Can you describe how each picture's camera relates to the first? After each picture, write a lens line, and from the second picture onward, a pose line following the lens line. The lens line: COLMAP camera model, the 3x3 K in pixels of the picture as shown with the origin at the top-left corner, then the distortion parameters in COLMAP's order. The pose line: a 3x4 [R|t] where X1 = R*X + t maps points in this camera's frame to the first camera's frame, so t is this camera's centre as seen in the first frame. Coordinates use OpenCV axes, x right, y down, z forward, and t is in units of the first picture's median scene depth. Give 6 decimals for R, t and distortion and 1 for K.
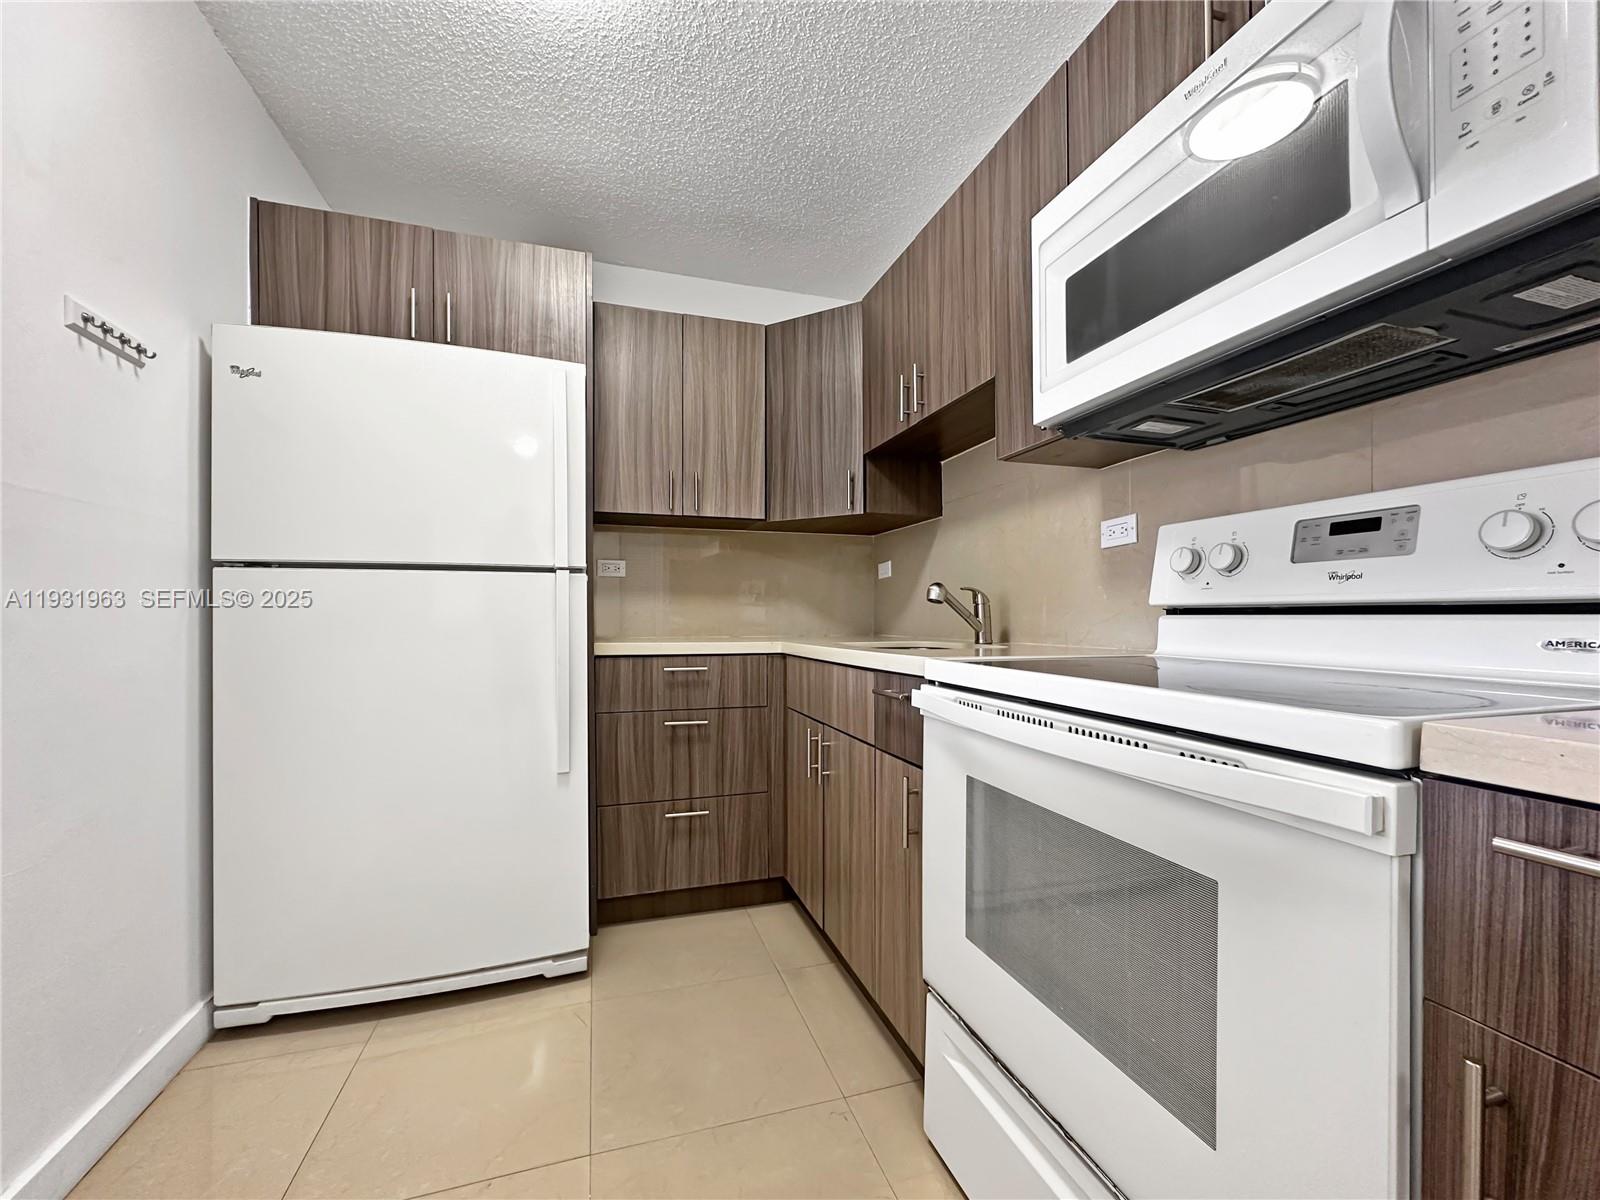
lens RADIAL K [[639.8, 0, 800.5], [0, 639.8, 625.6], [0, 0, 1]] dist [0.000347, 0.000108]
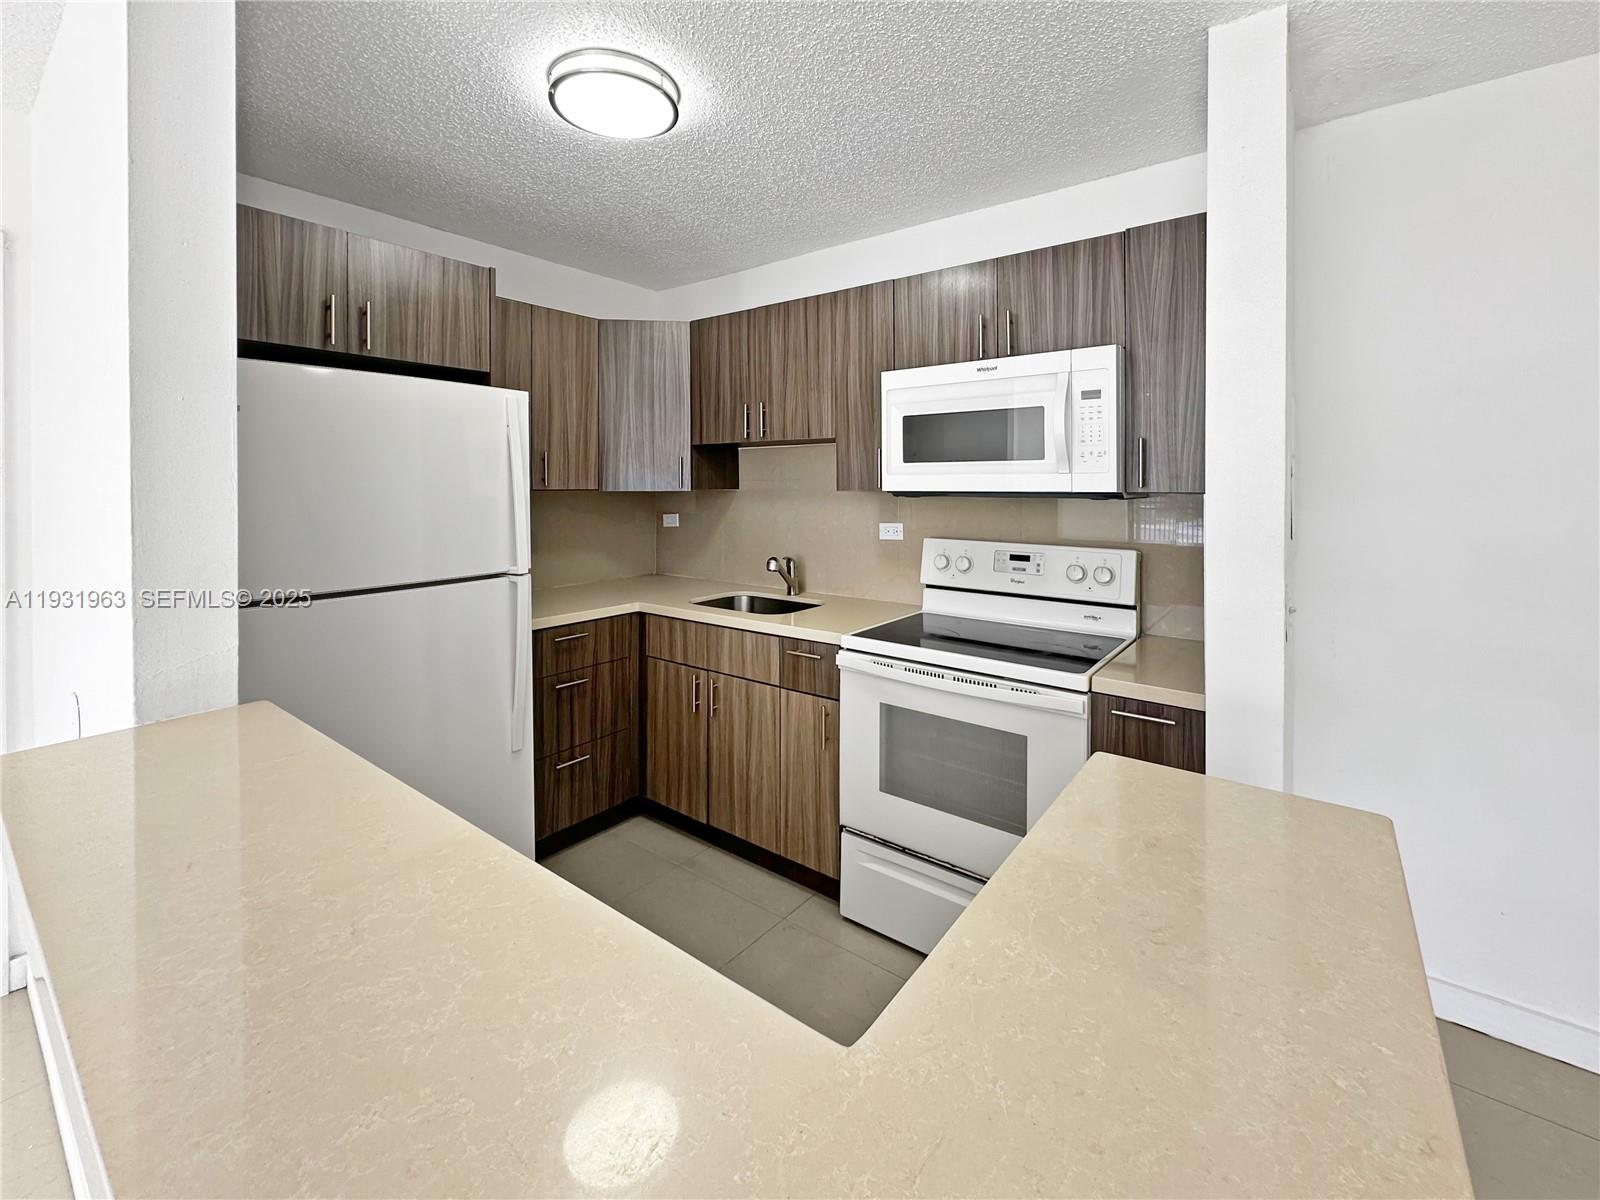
lens RADIAL K [[681.5, 0, 800.8], [0, 681.5, 498.7], [0, 0, 1]] dist [0.000495, 0.000017]
pose [[0.824044, -0.007440, 0.566477, -0.670450], [0.003167, 0.999959, 0.008527, -0.239312], [-0.566517, -0.005233, 0.824034, -0.307922]]
